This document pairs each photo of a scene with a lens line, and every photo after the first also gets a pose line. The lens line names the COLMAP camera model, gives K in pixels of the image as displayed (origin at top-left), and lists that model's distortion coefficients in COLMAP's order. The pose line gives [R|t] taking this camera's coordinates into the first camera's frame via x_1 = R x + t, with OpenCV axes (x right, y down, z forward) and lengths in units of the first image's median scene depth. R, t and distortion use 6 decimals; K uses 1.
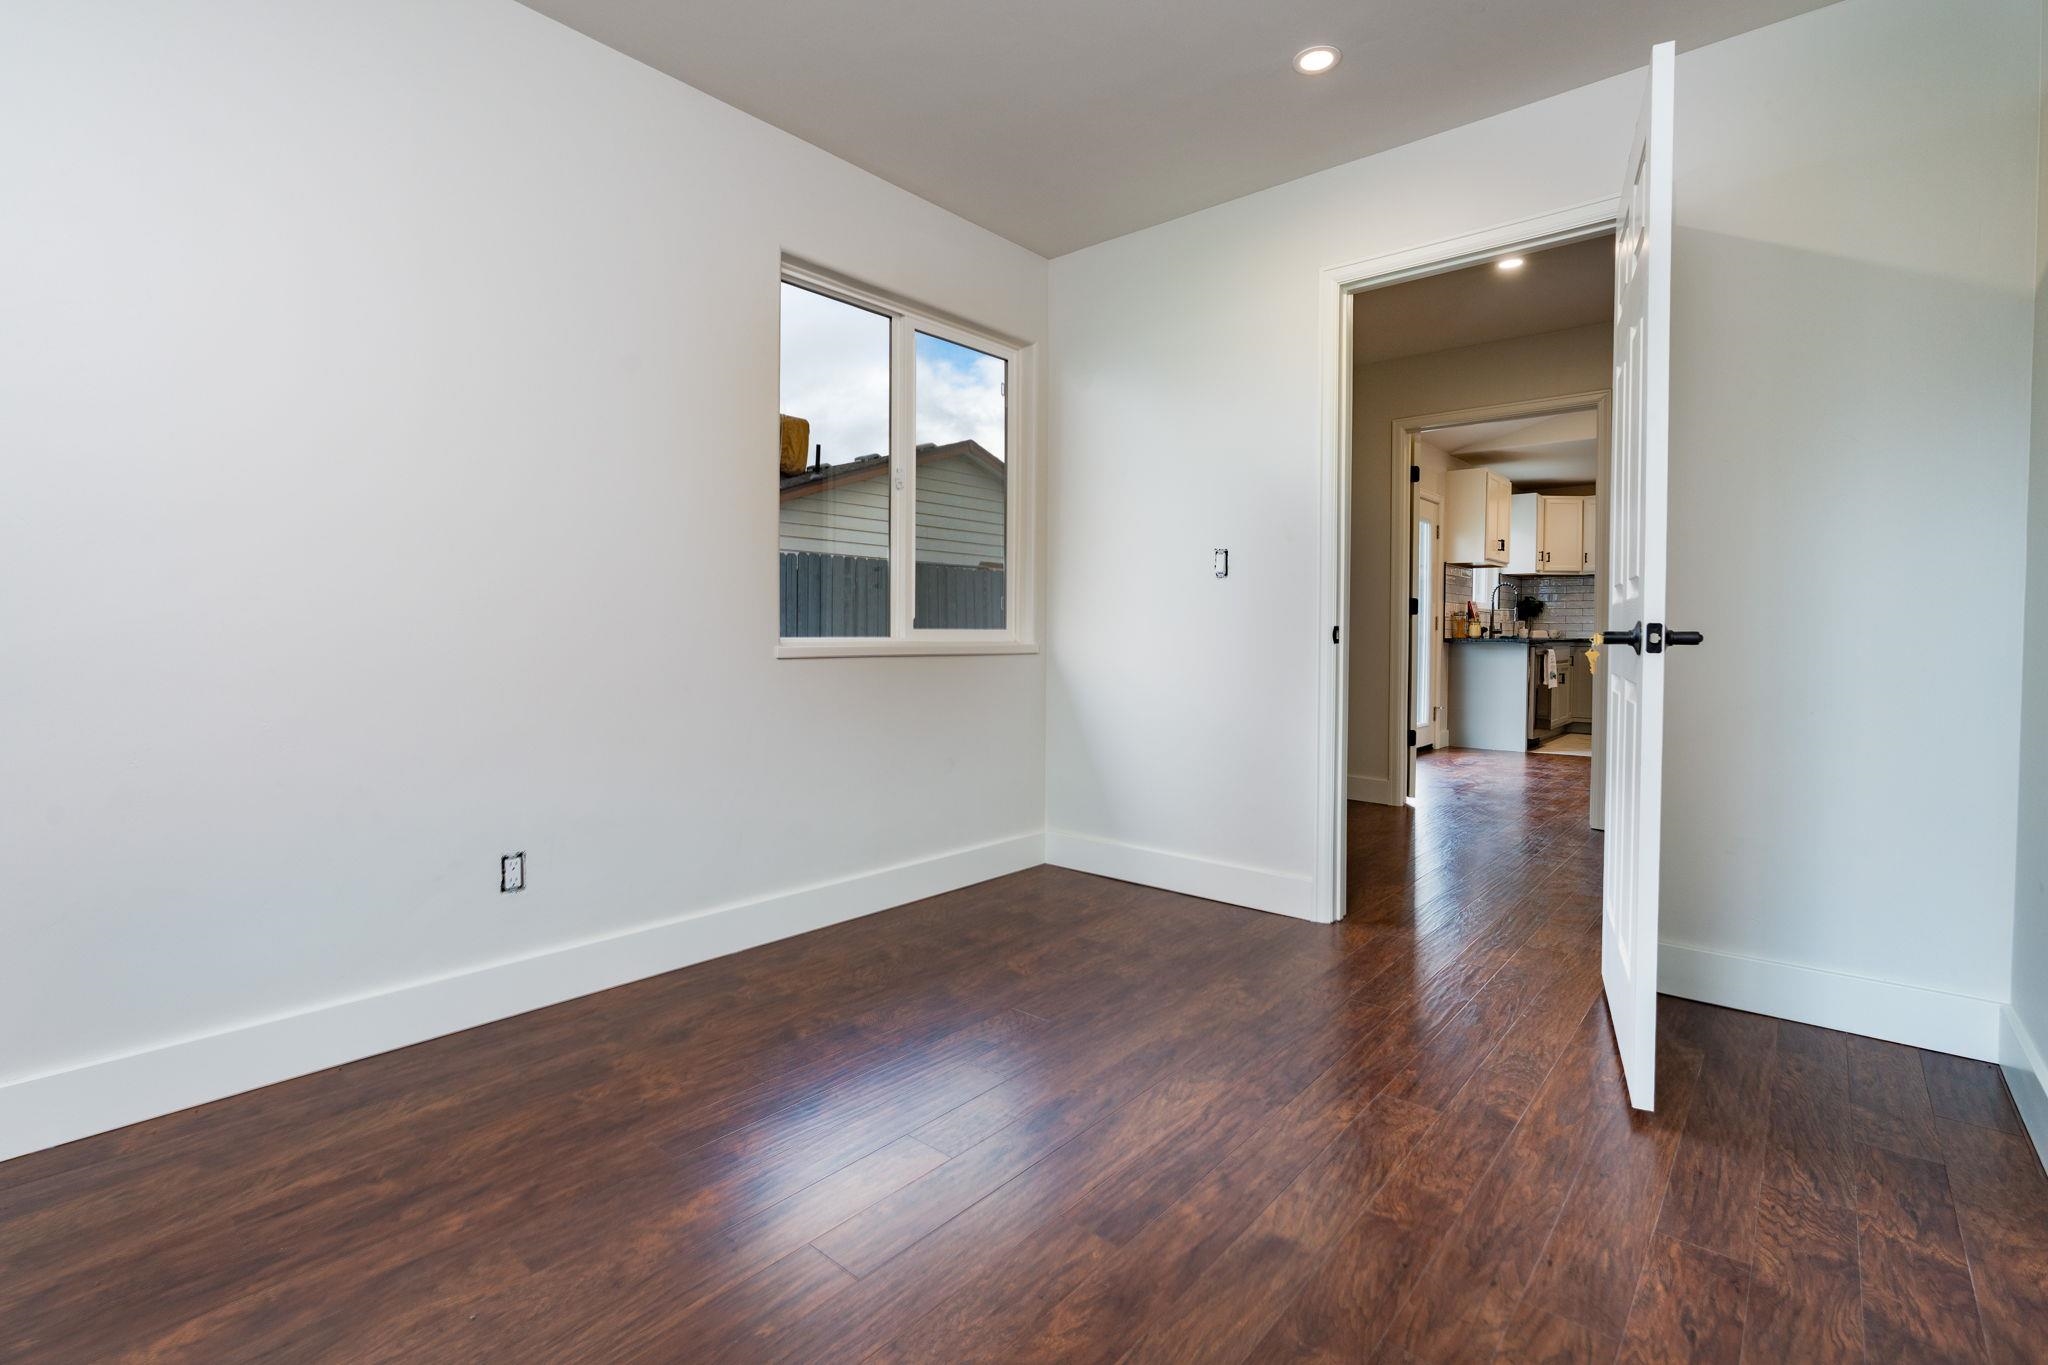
lens RADIAL K [[933.1, 0, 1027.3], [0, 933.1, 676.9], [0, 0, 1]] dist [-0.009060, 0.001179]
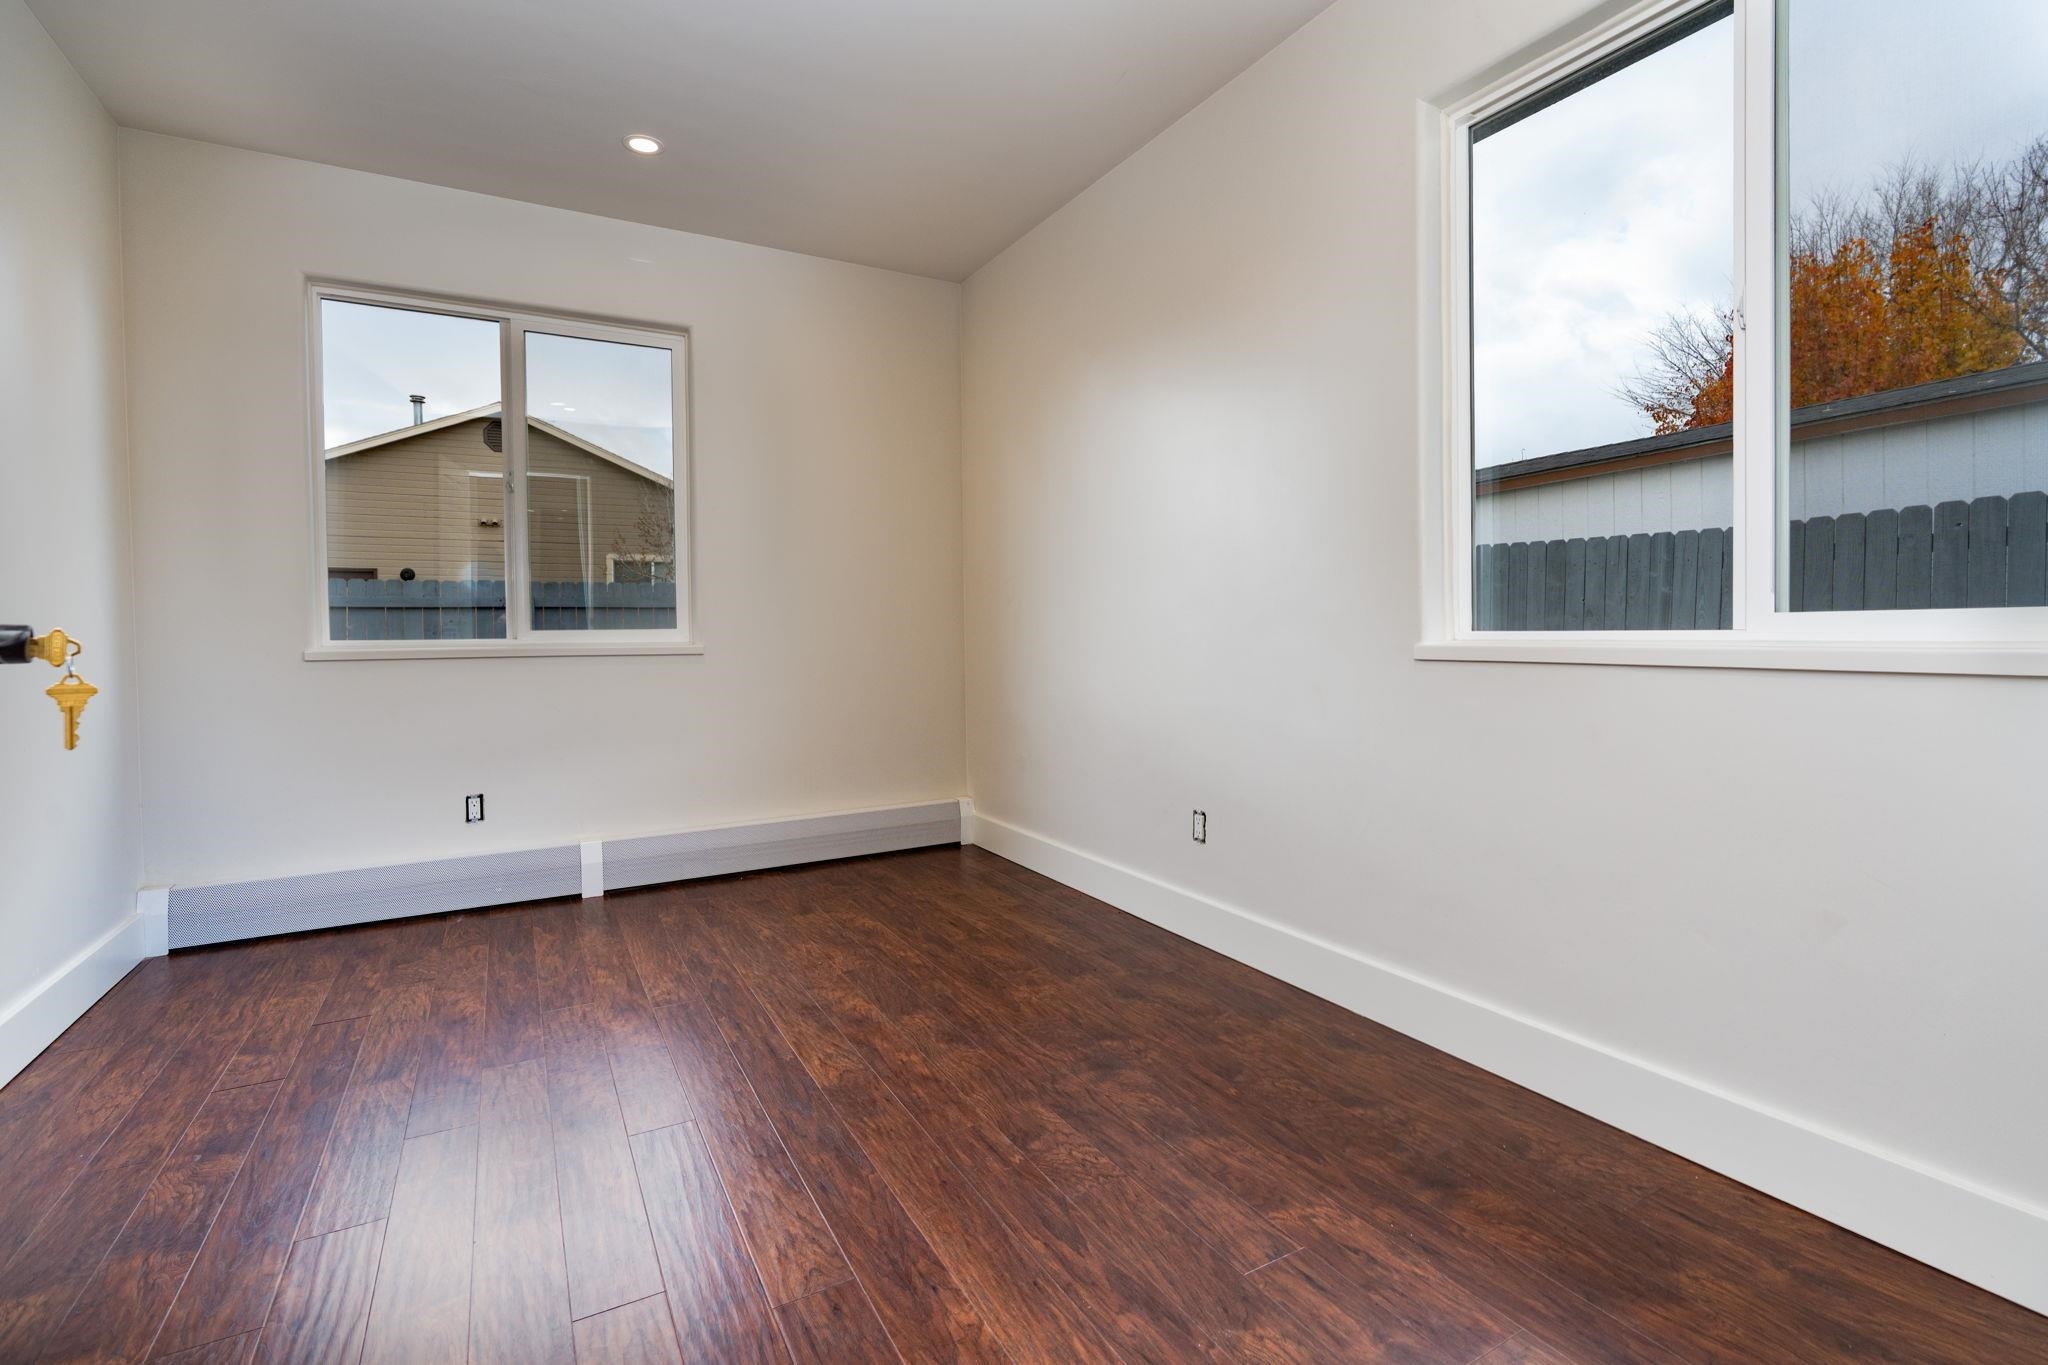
lens RADIAL K [[933.1, 0, 1020.9], [0, 933.1, 664.8], [0, 0, 1]] dist [-0.009060, 0.001179]
pose [[-0.352355, 0.033568, -0.935264, 0.649703], [-0.028153, 0.998524, 0.046445, -0.051769], [0.935443, 0.042696, -0.350890, 1.164455]]
